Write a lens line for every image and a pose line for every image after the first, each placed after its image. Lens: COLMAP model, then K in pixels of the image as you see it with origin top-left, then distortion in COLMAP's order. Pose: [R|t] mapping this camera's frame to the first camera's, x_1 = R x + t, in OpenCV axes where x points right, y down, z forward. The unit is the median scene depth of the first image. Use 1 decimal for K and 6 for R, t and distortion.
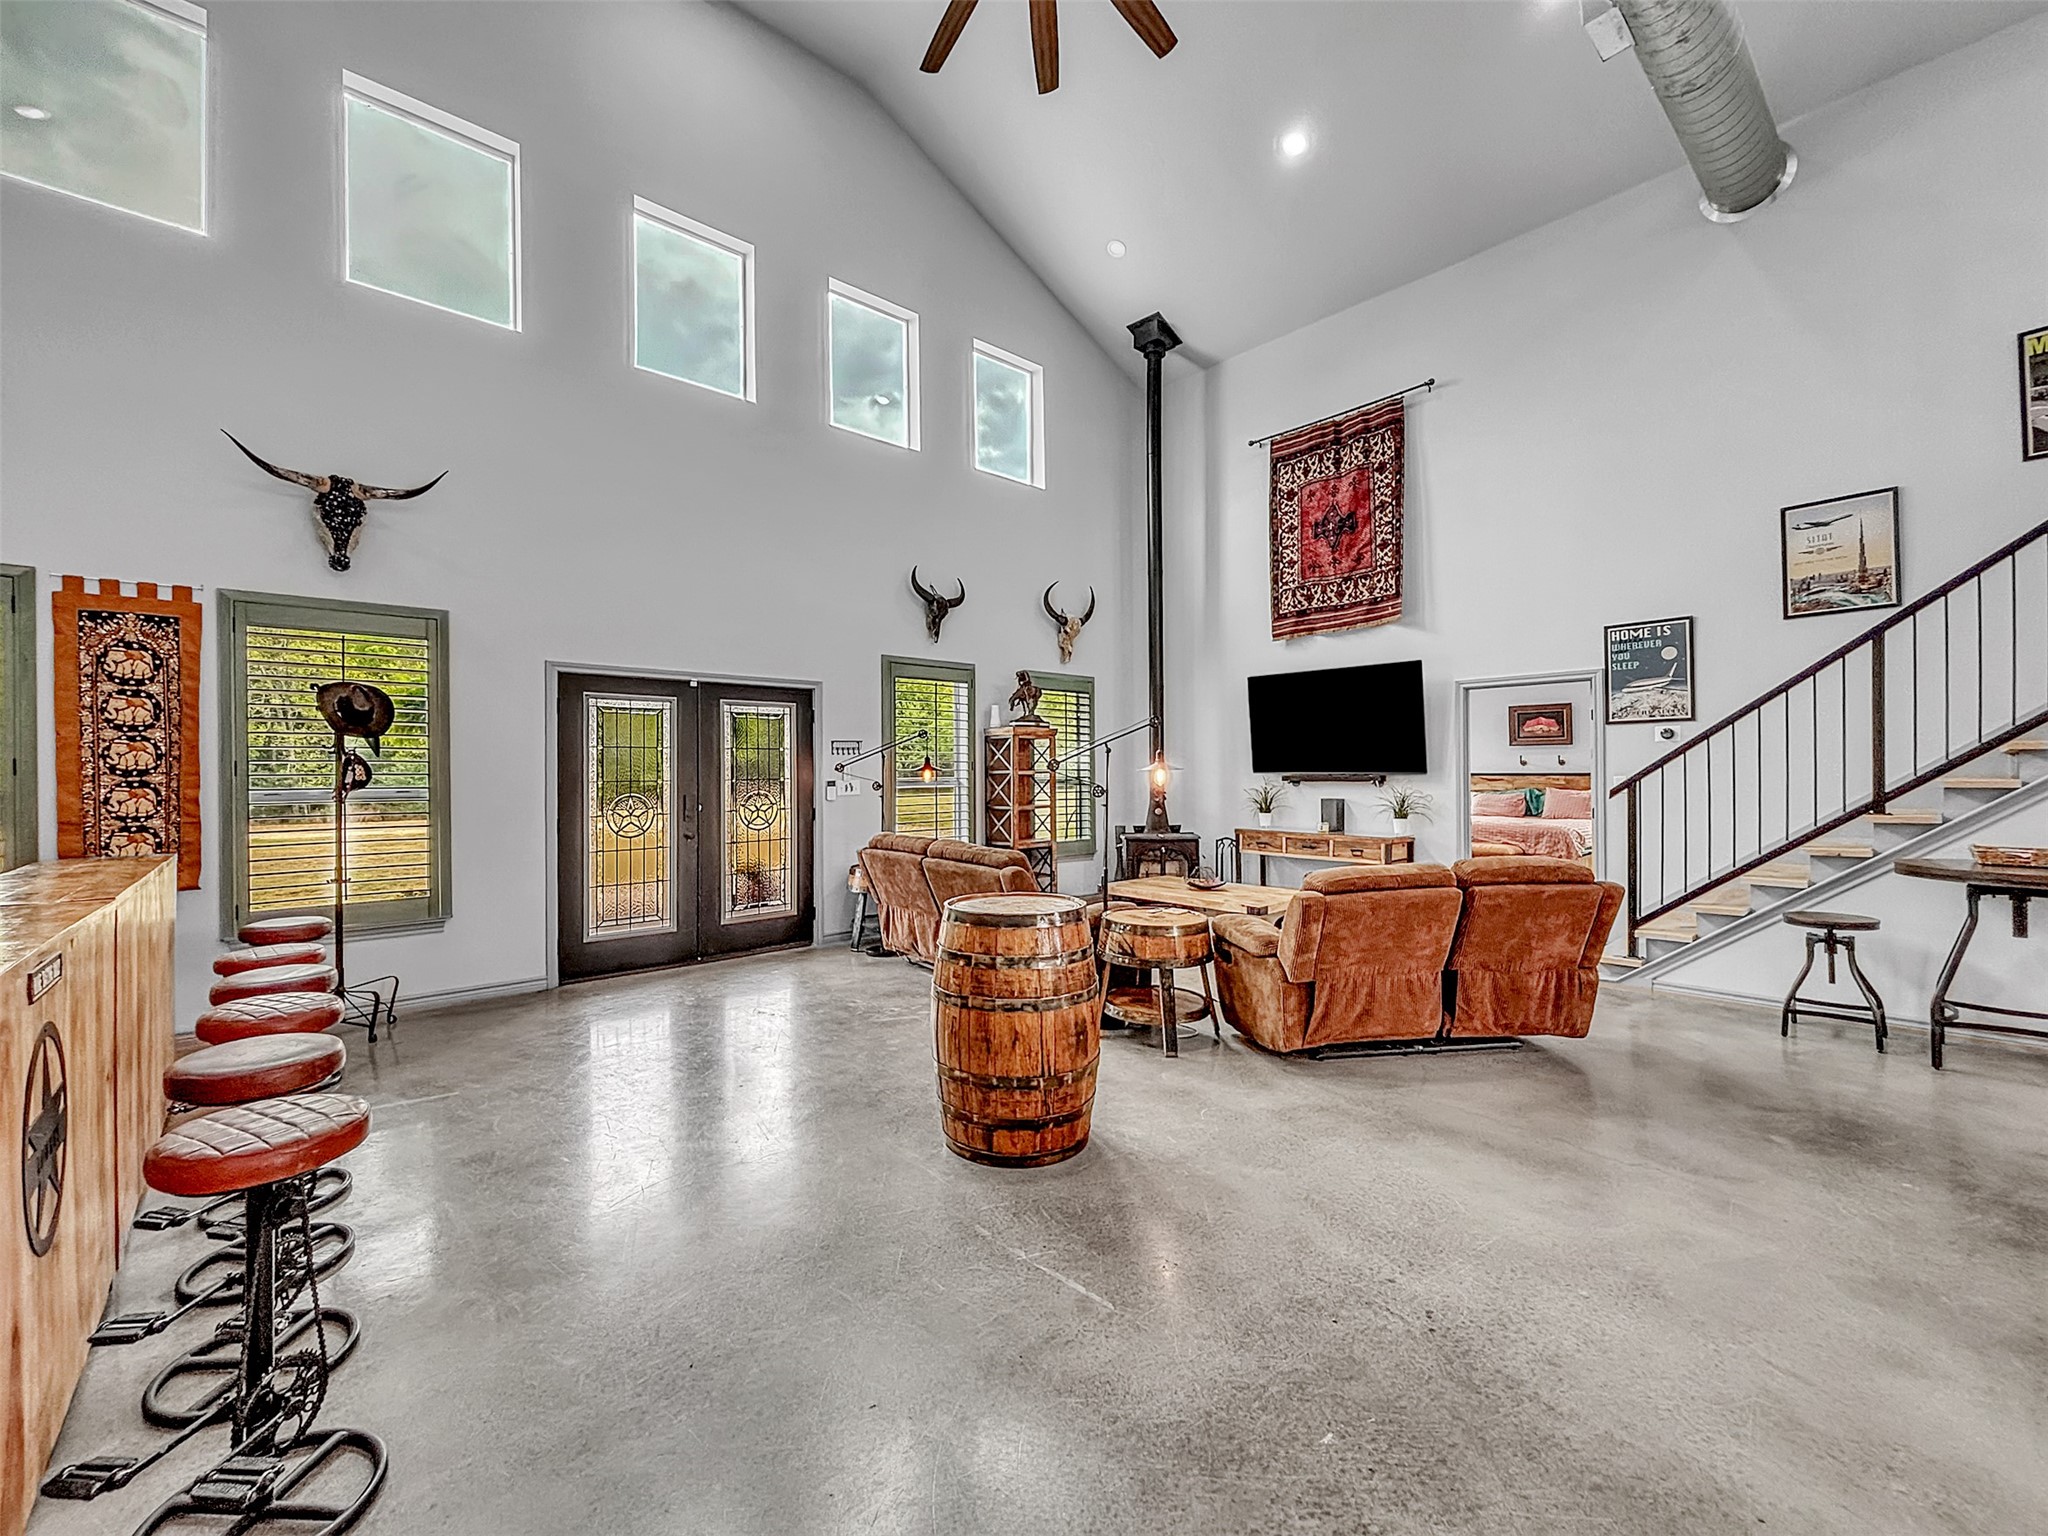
lens RADIAL K [[861.6, 0, 1016.7], [0, 861.6, 771.1], [0, 0, 1]] dist [0.016283, 0.000500]
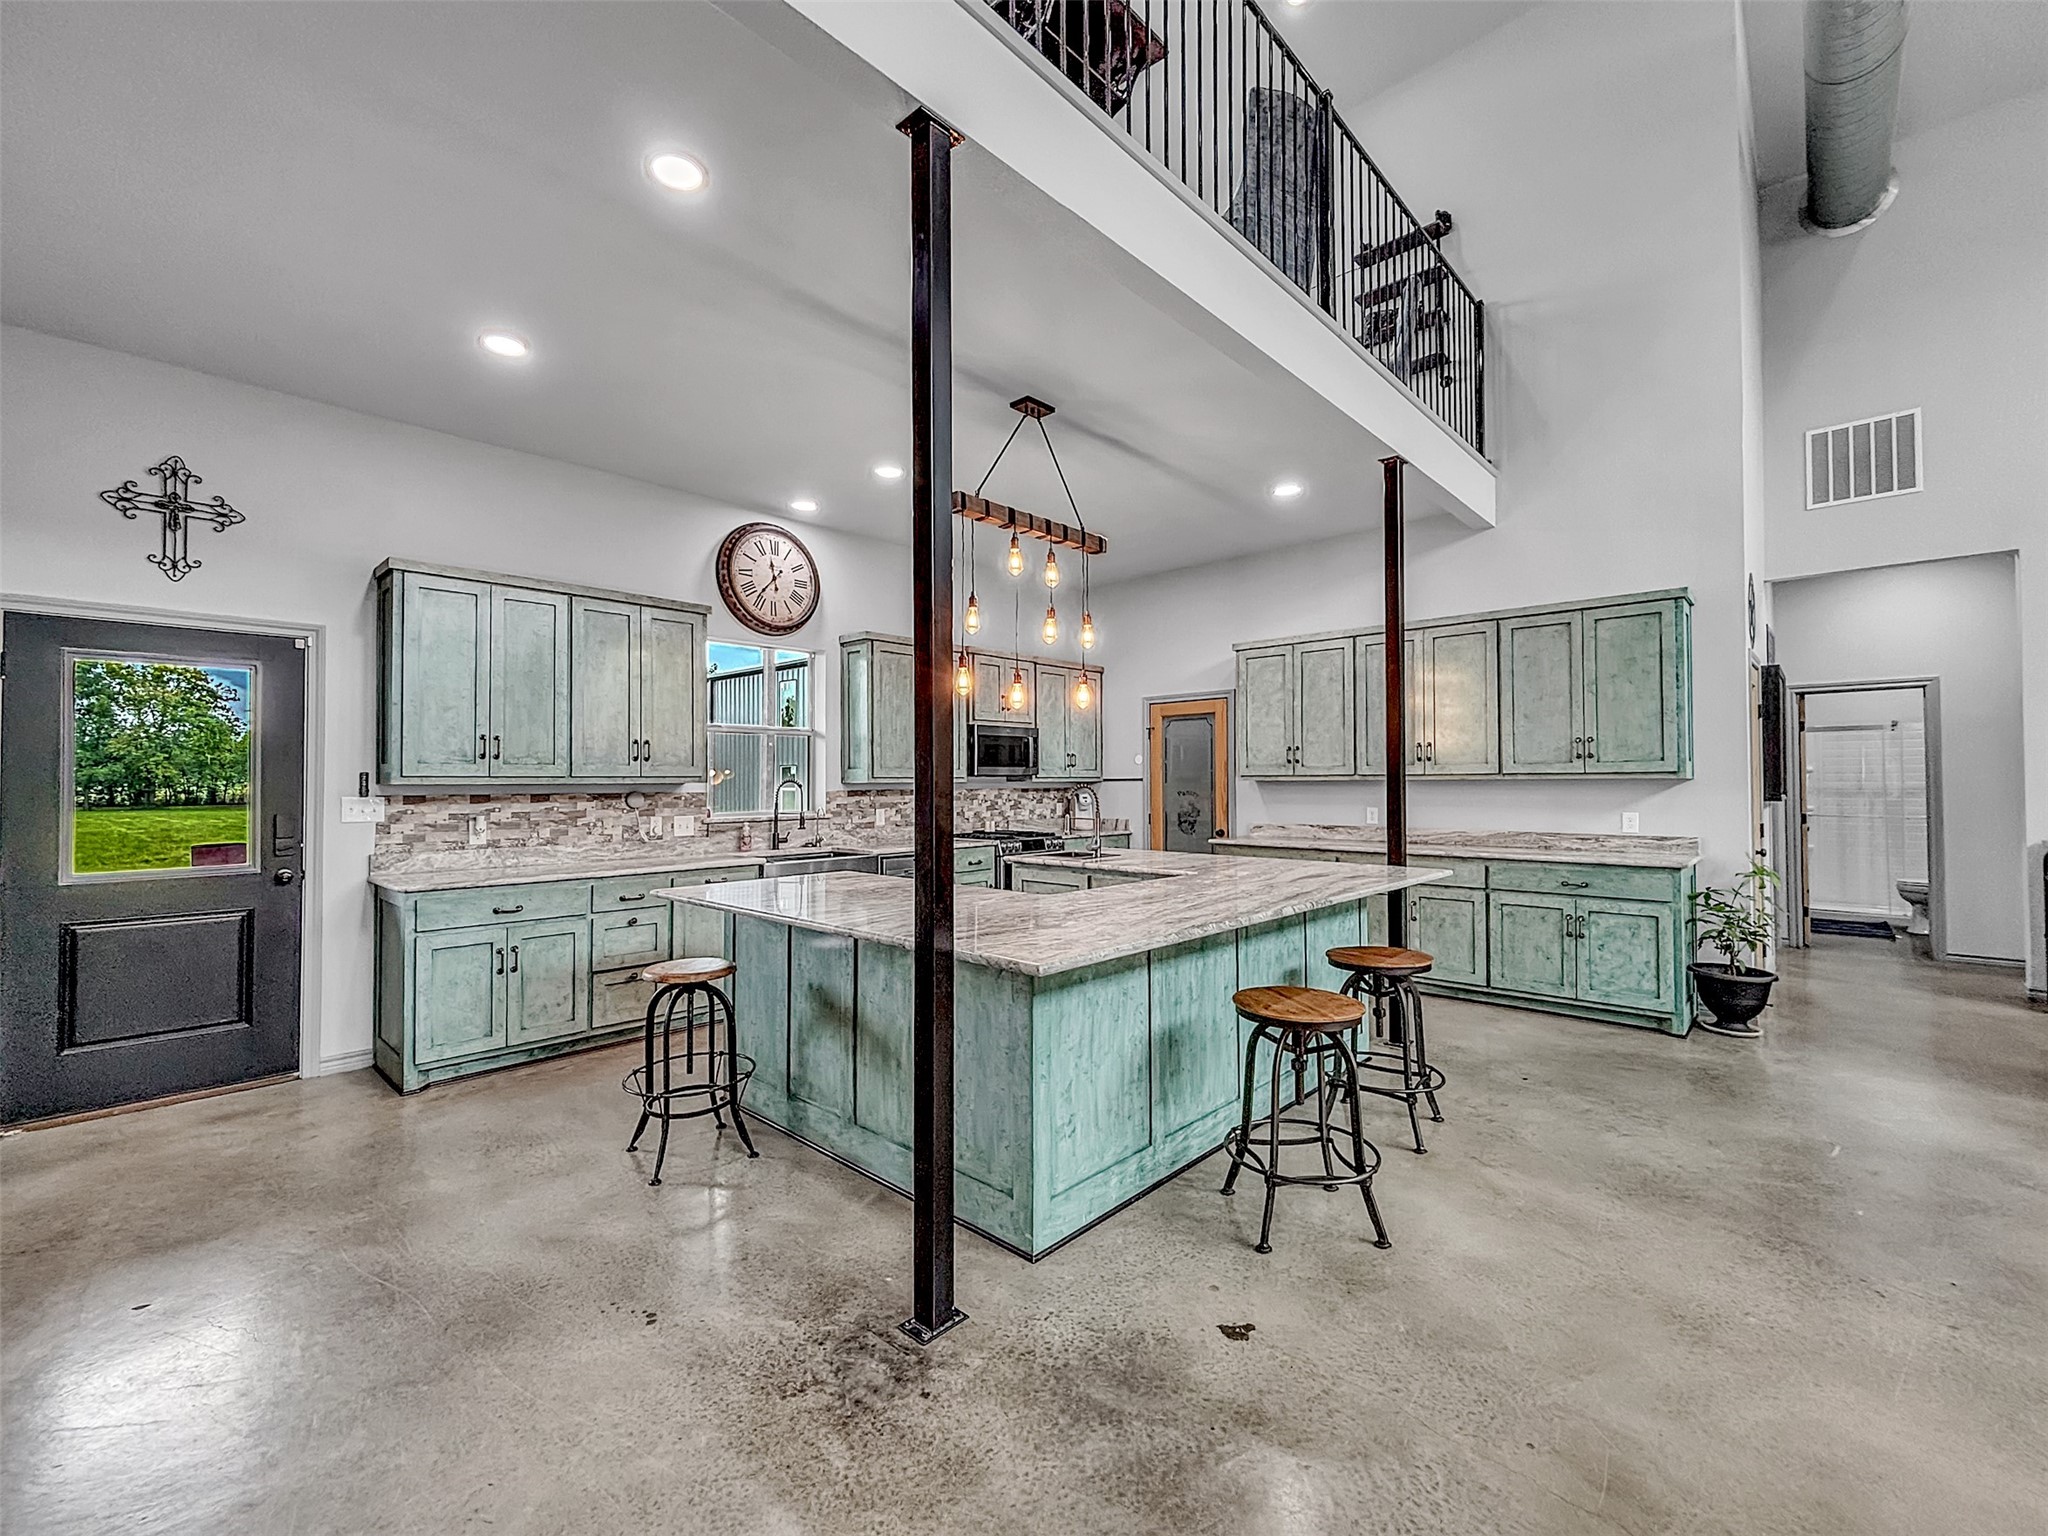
lens RADIAL K [[861.6, 0, 1016.7], [0, 861.6, 771.1], [0, 0, 1]] dist [0.016283, 0.000500]
pose [[-0.997031, 0.009853, -0.076375, 0.744489], [0.010758, 0.999877, -0.011436, -0.004231], [0.076252, -0.012224, -0.997014, 0.930440]]
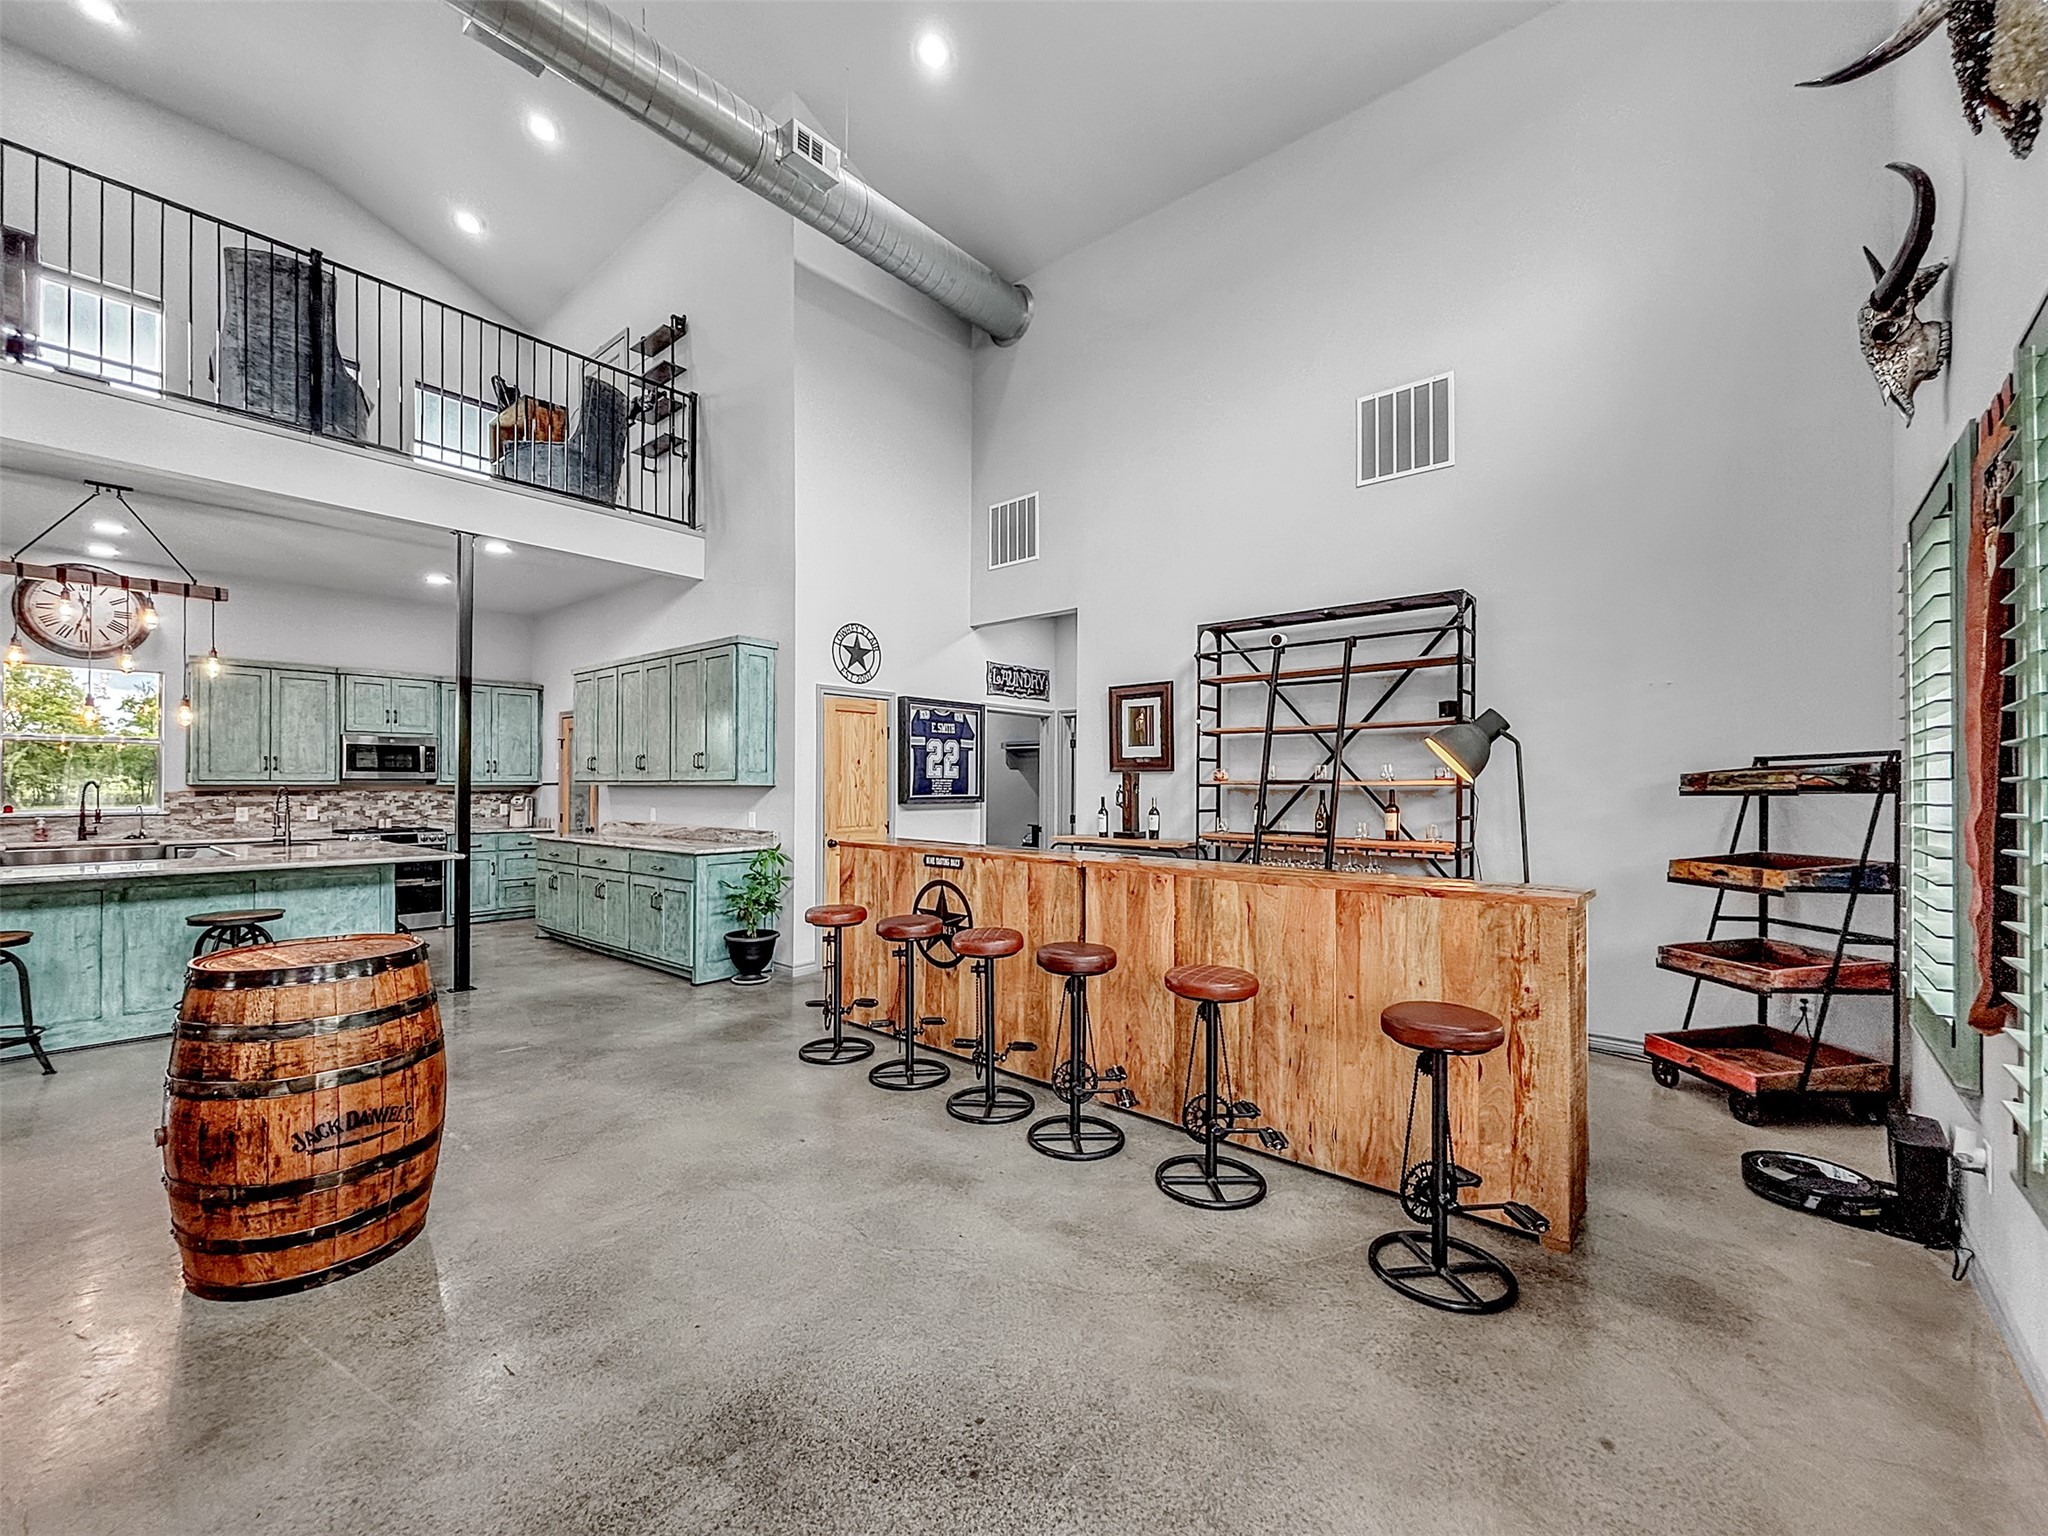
lens RADIAL K [[864.3, 0, 1019.4], [0, 864.3, 784.9], [0, 0, 1]] dist [0.013237, -0.000265]
pose [[-0.994243, 0.003919, -0.107081, -0.394489], [0.004081, 0.999991, -0.001295, 0.004521], [0.107074, -0.001724, -0.994250, 1.308692]]
